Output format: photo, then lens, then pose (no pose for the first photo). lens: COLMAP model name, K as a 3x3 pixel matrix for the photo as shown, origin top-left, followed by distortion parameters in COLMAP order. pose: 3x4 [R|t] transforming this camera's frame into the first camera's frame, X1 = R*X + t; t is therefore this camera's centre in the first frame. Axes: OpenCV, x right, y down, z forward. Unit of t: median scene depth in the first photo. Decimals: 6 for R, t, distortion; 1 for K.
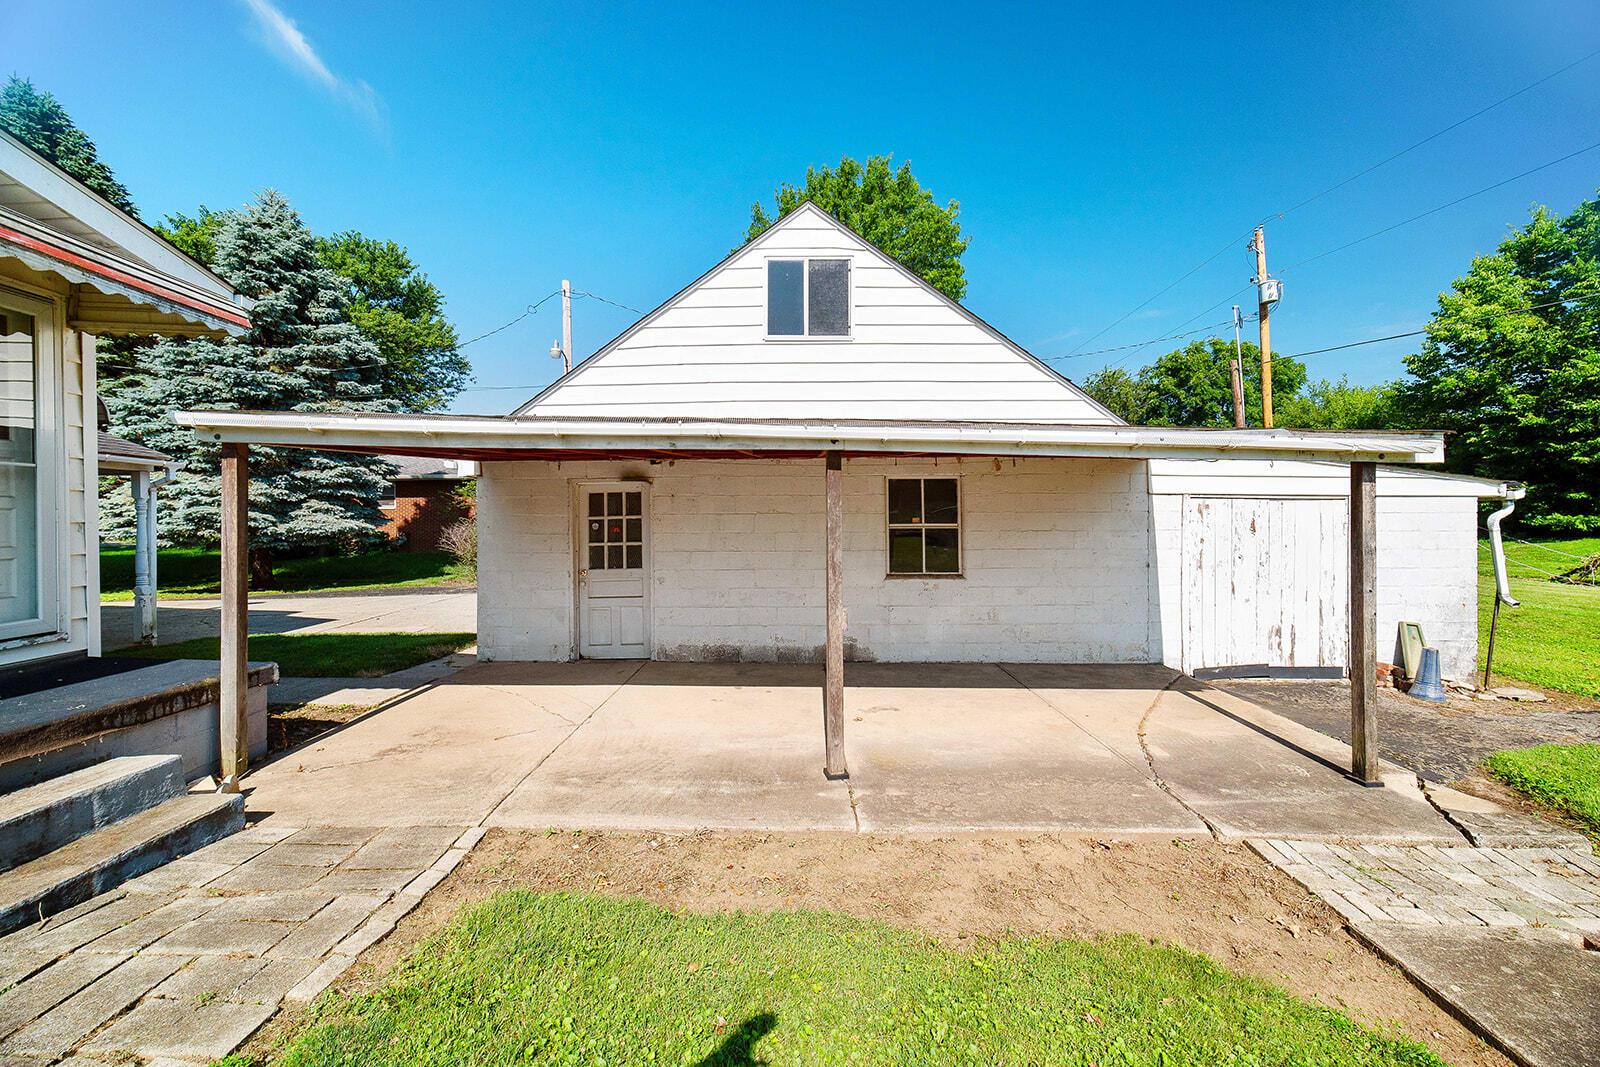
lens RADIAL K [[632.3, 0, 801.9], [0, 632.3, 523.1], [0, 0, 1]] dist [-0.000397, -0.000077]
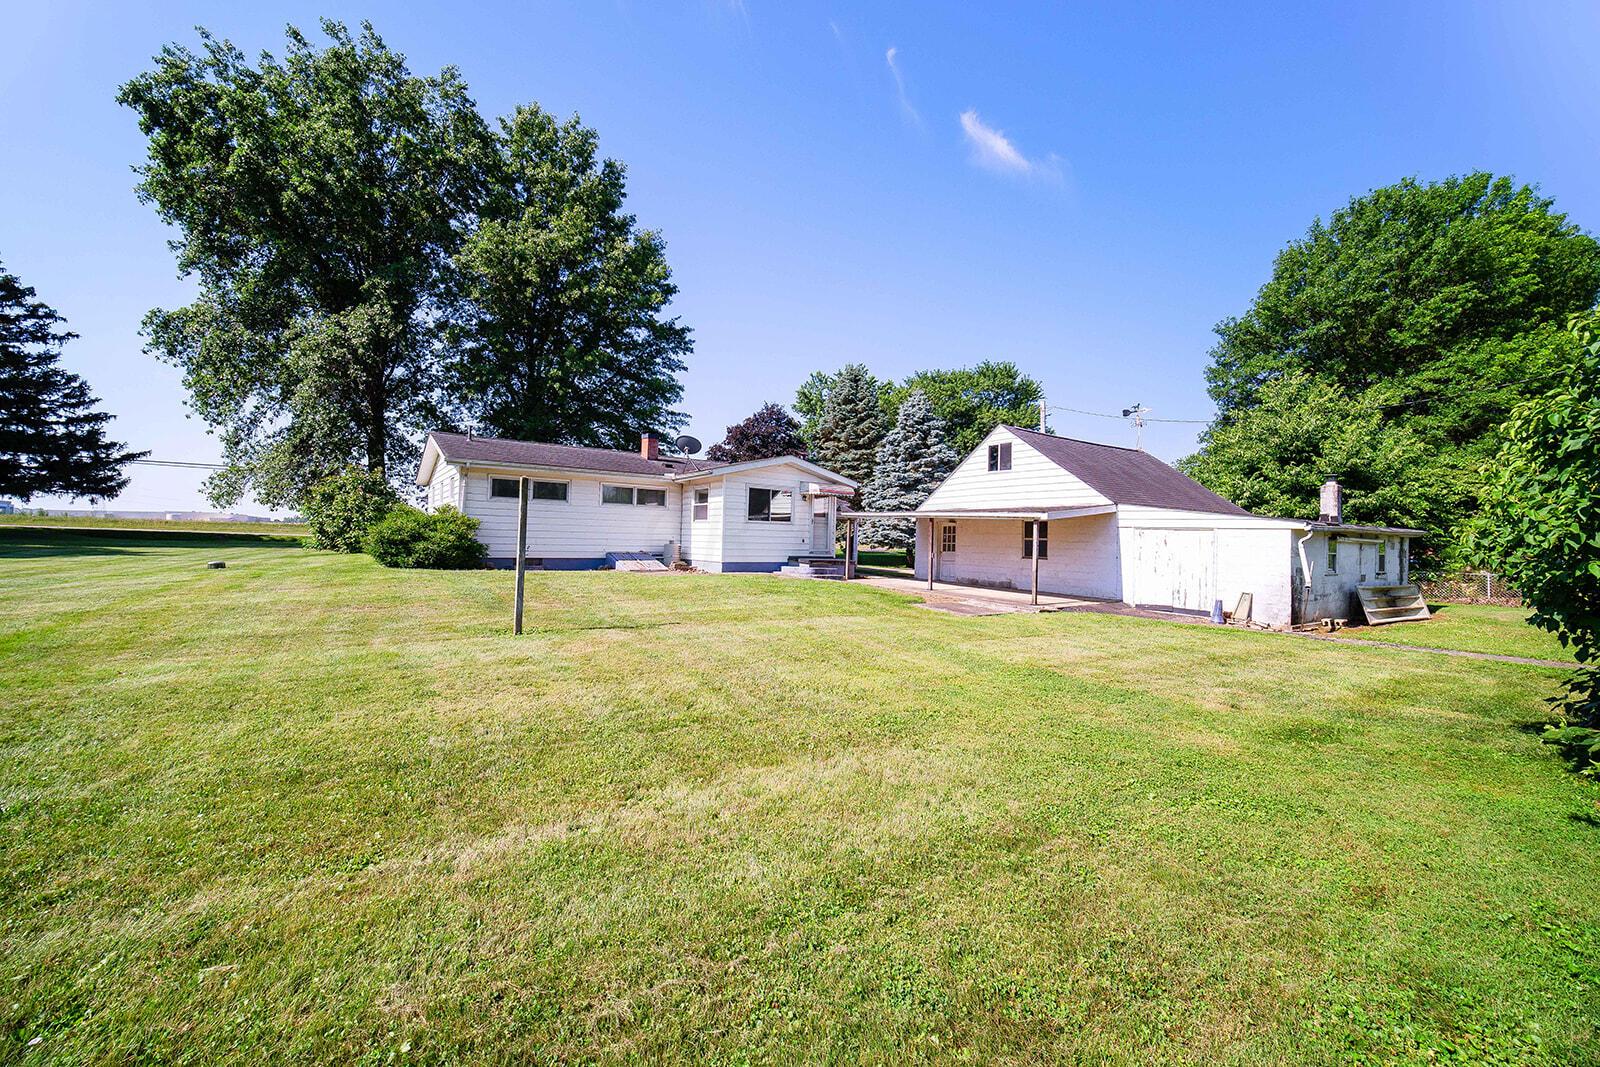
lens RADIAL K [[632.3, 0, 801.9], [0, 632.3, 523.1], [0, 0, 1]] dist [-0.000397, -0.000077]
pose [[0.547681, -0.004066, -0.836677, 0.885161], [-0.032910, 0.999110, -0.026398, 0.018806], [0.836039, 0.041993, 0.547060, -0.593877]]
